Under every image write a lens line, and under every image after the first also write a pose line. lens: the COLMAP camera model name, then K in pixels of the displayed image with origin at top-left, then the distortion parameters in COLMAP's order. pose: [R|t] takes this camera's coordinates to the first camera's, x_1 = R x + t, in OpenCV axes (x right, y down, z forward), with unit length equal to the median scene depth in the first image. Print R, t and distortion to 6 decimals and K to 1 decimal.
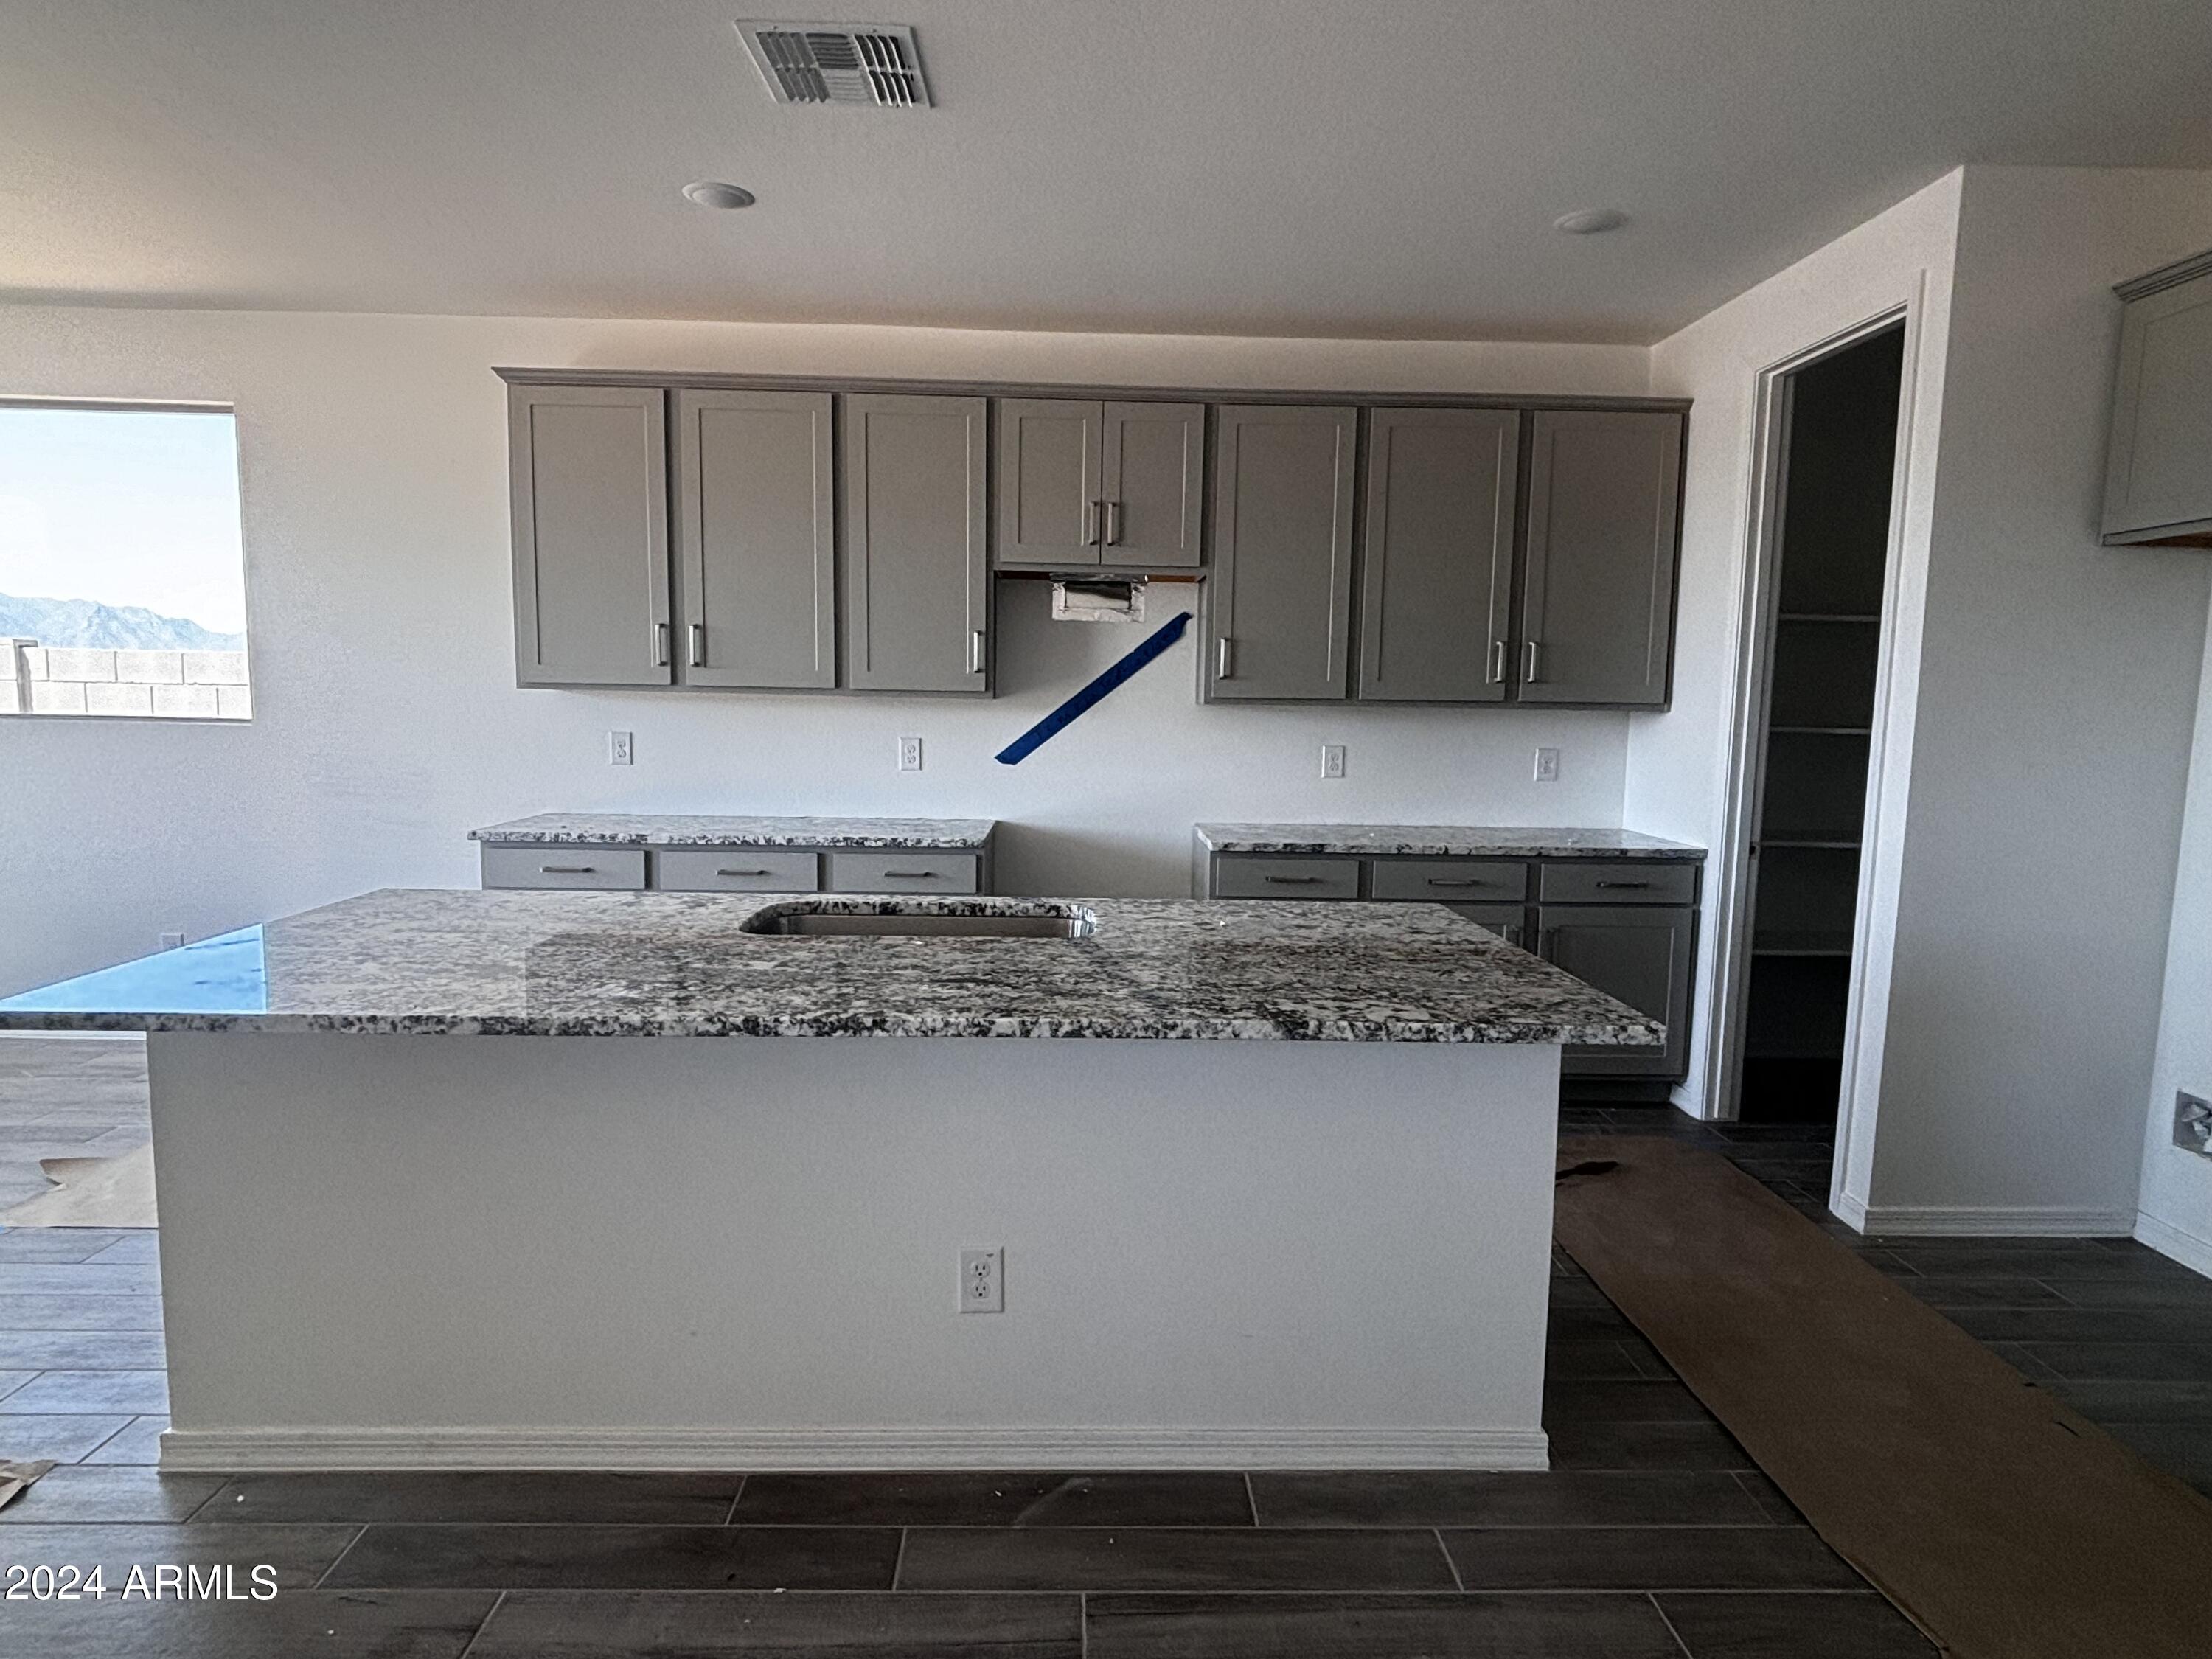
lens RADIAL K [[1229.9, 0, 1093.5], [0, 1229.9, 833.2], [0, 0, 1]] dist [0.006645, -0.008979]
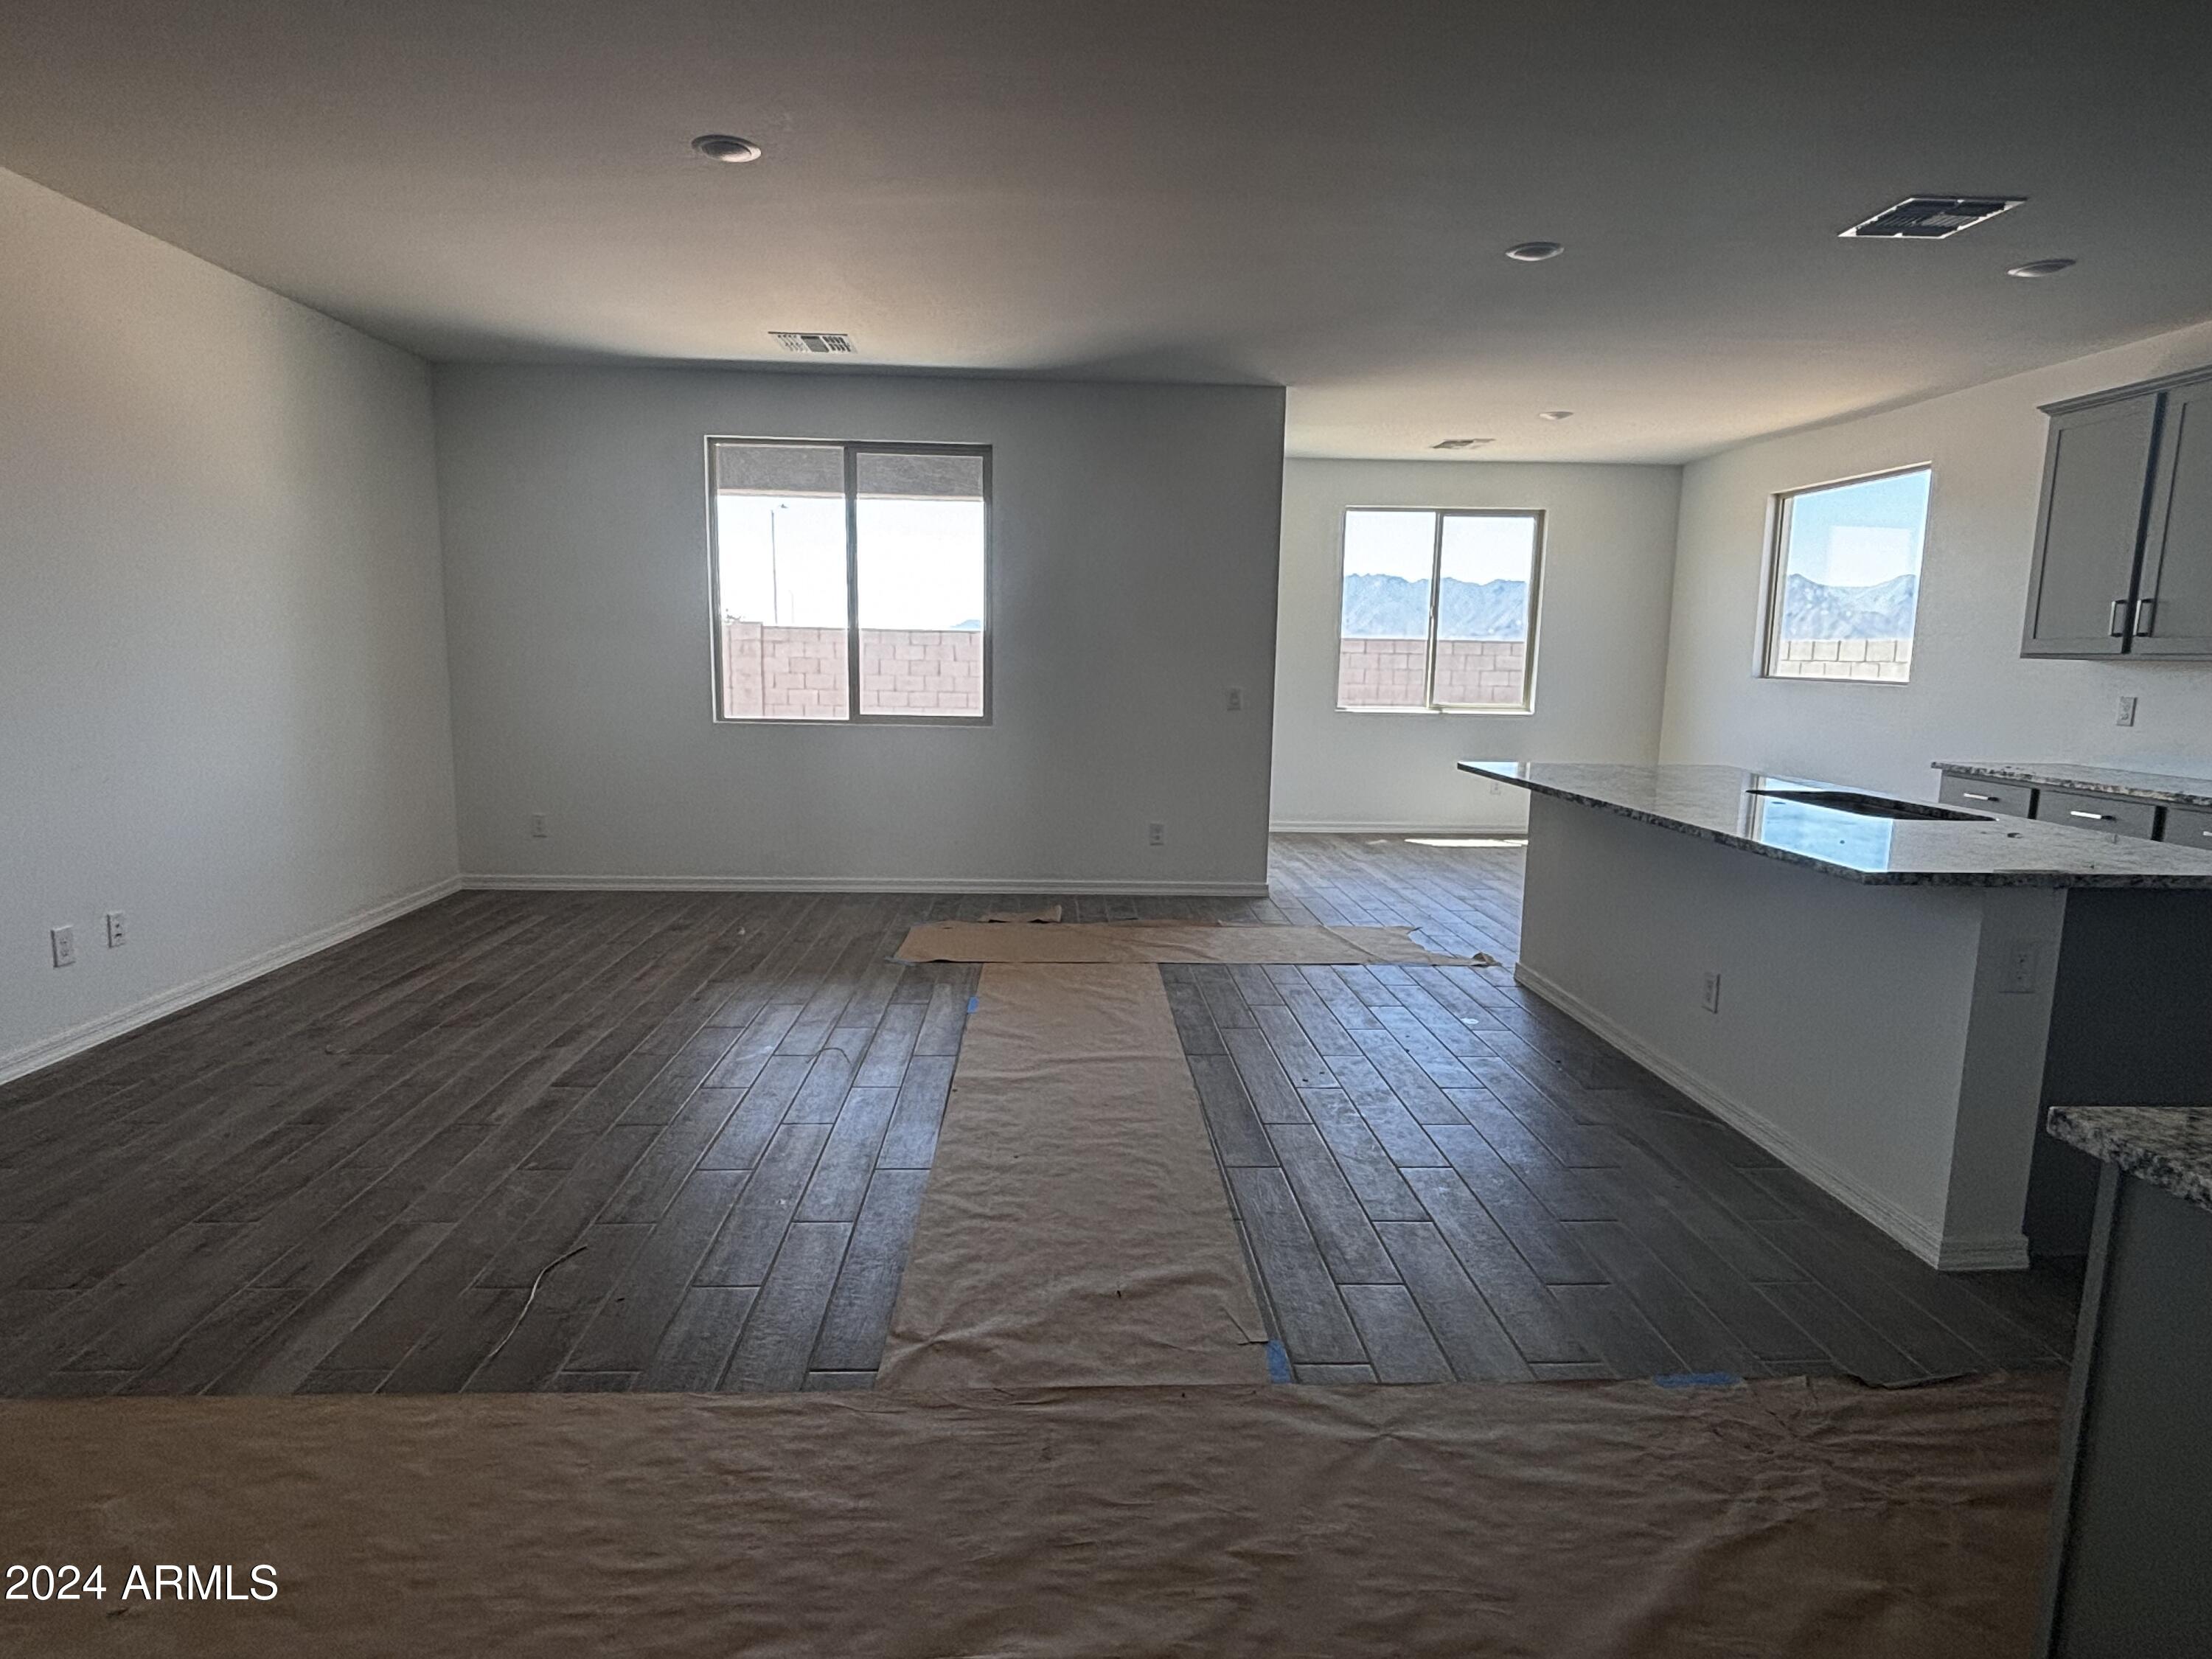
lens RADIAL K [[1229.9, 0, 1104.9], [0, 1229.9, 843.6], [0, 0, 1]] dist [0.006645, -0.008979]
pose [[0.026690, 0.140635, -0.989702, 0.840453], [-0.122435, 0.983060, 0.136390, 0.014579], [0.992118, 0.117534, 0.043457, 0.030407]]
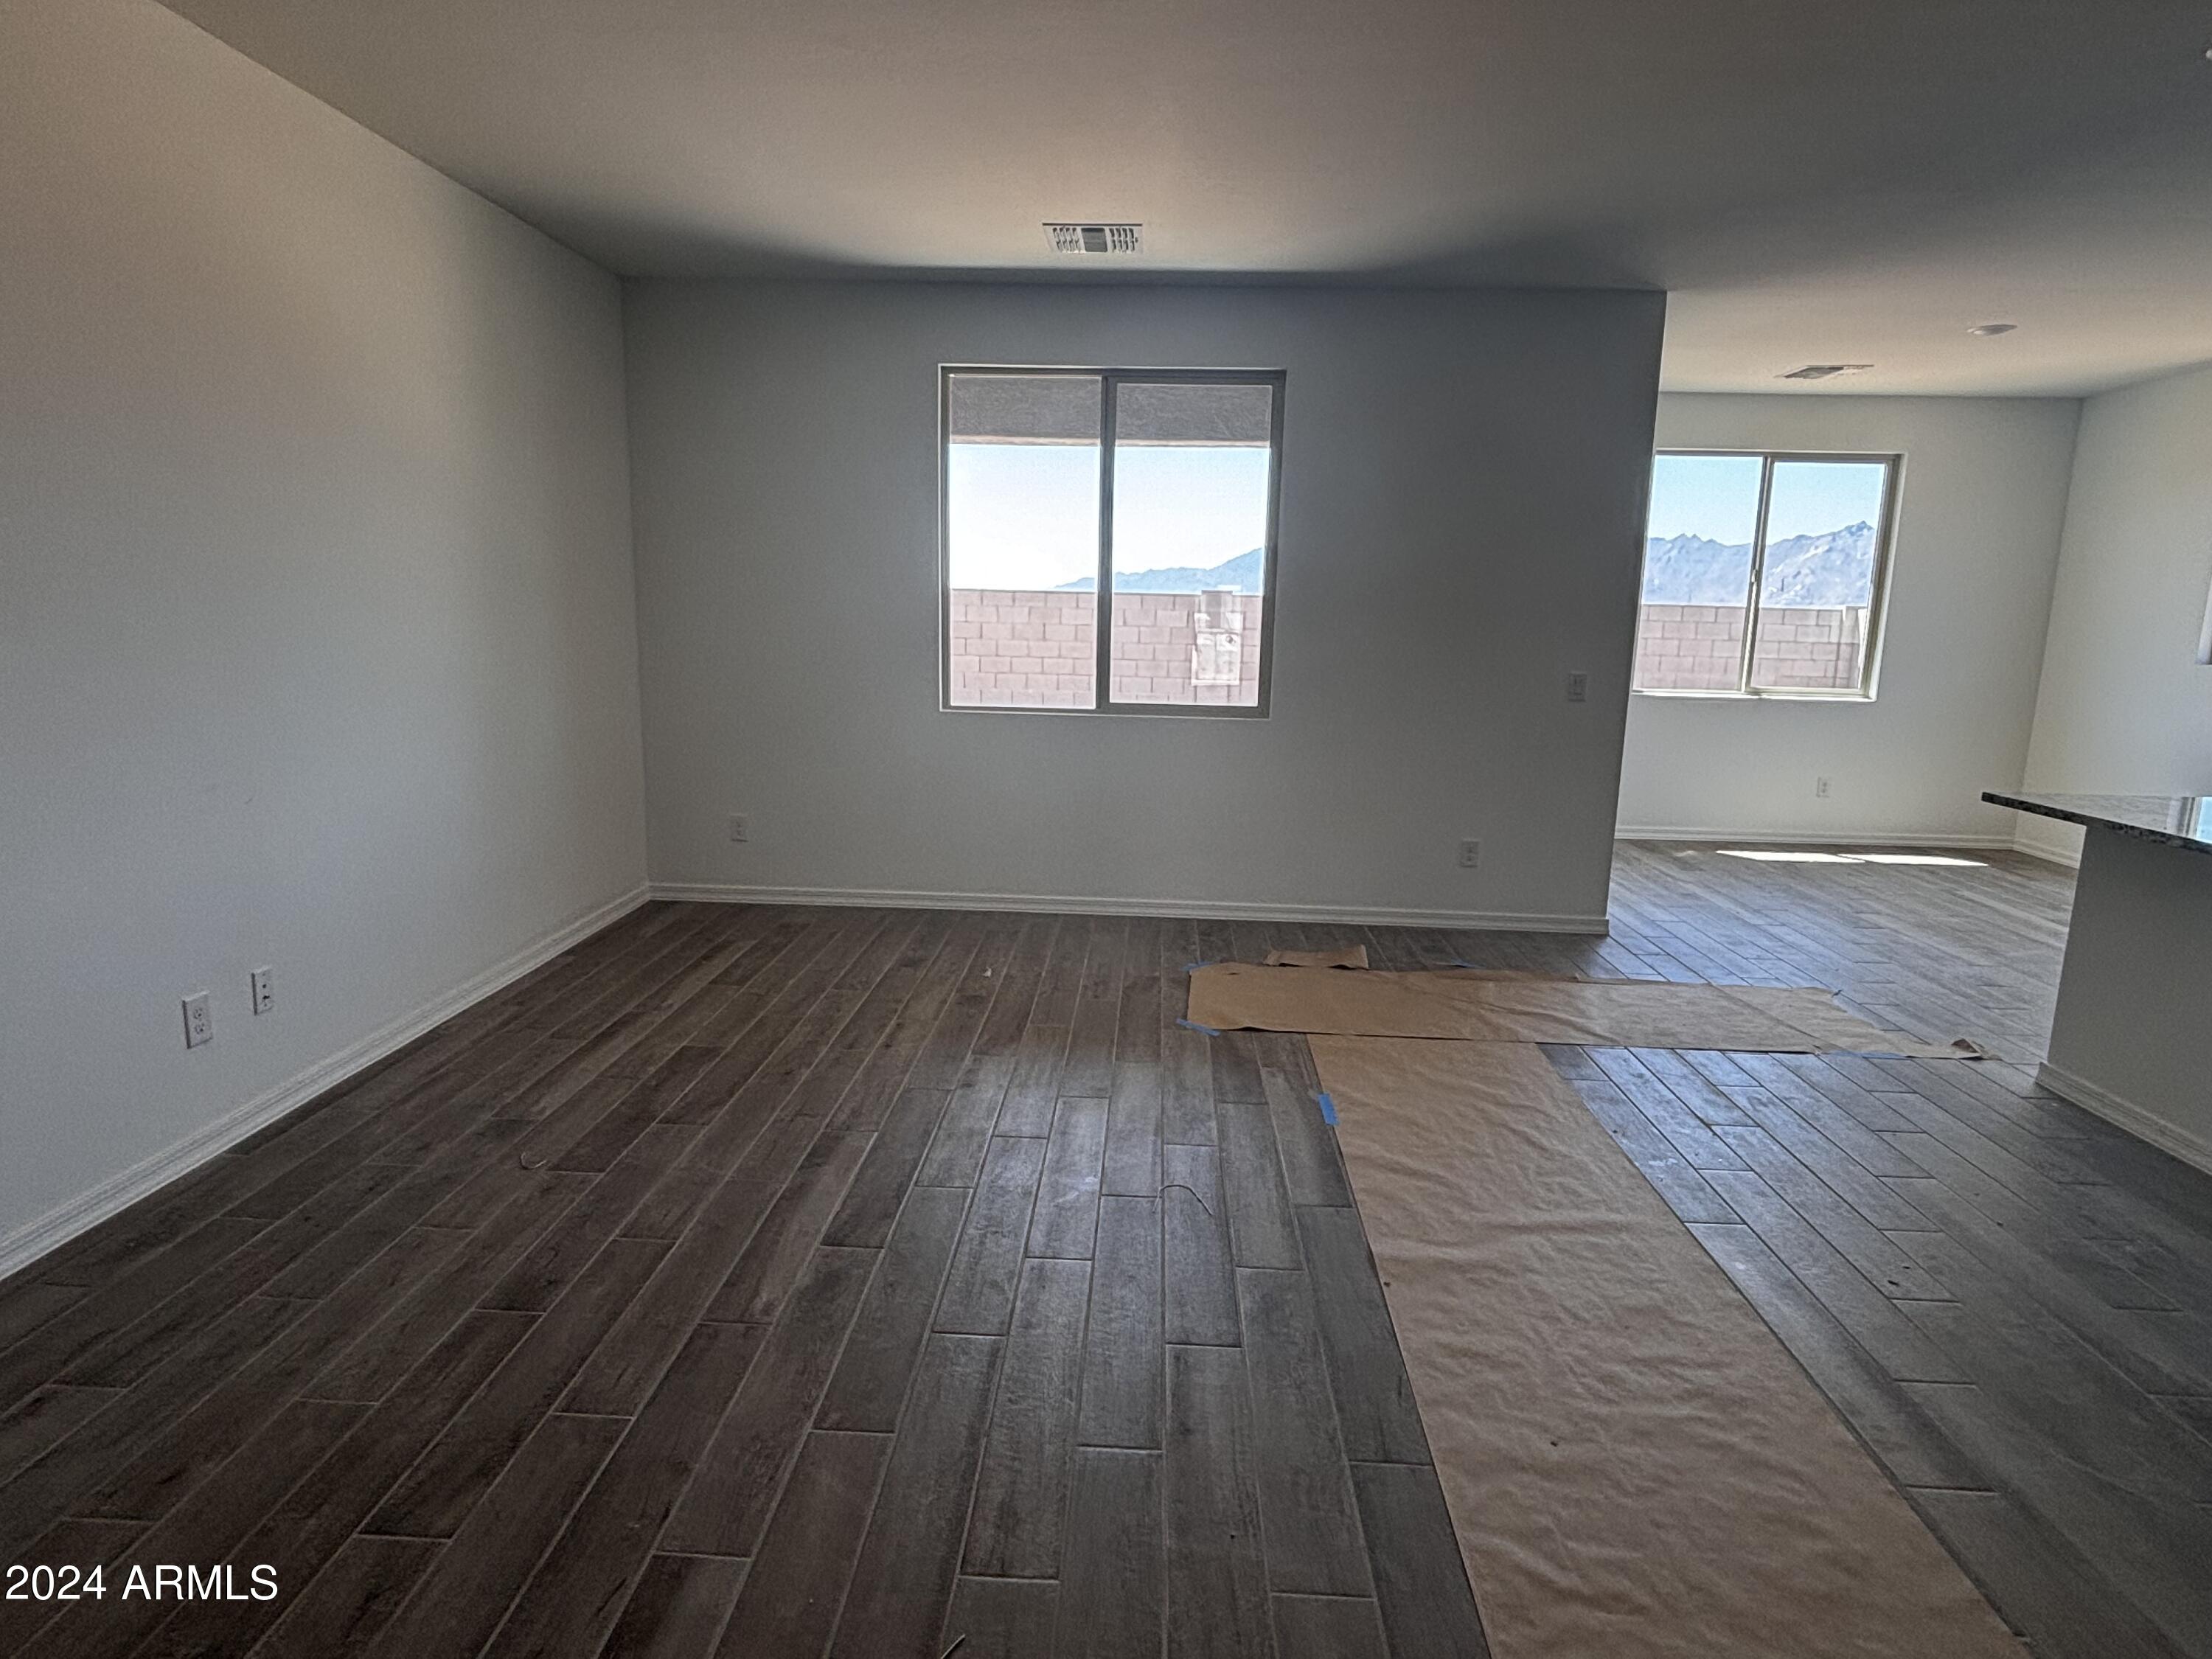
lens RADIAL K [[1229.9, 0, 1114.2], [0, 1229.9, 848.5], [0, 0, 1]] dist [0.006645, -0.008979]
pose [[-0.061235, 0.176589, -0.982378, 0.548653], [-0.129479, 0.974503, 0.183244, 0.015881], [0.989690, 0.138419, -0.036809, -0.170462]]
